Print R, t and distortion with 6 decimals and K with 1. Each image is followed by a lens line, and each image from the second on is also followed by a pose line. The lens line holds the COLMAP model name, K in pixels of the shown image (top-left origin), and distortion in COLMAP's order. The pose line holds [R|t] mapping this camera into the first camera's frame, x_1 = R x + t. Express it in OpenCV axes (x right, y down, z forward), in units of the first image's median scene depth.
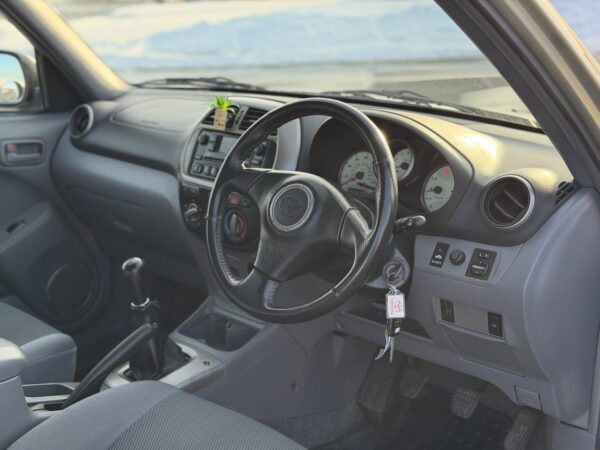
lens RADIAL K [[751.4, 0, 300.0], [0, 751.4, 225.0], [0, 0, 1]] dist [0.068072, -0.023372]
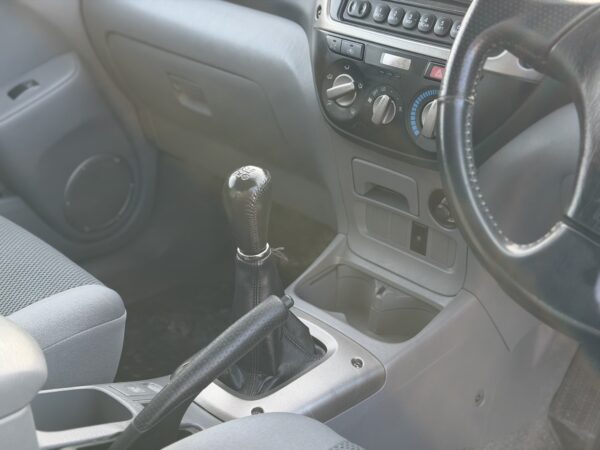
lens RADIAL K [[751.4, 0, 300.0], [0, 751.4, 225.0], [0, 0, 1]] dist [0.068072, -0.023372]
pose [[0.996175, 0.086707, 0.010811, -0.172443], [-0.087374, 0.987169, 0.133651, 0.010144], [0.000916, -0.134084, 0.990969, 0.435933]]
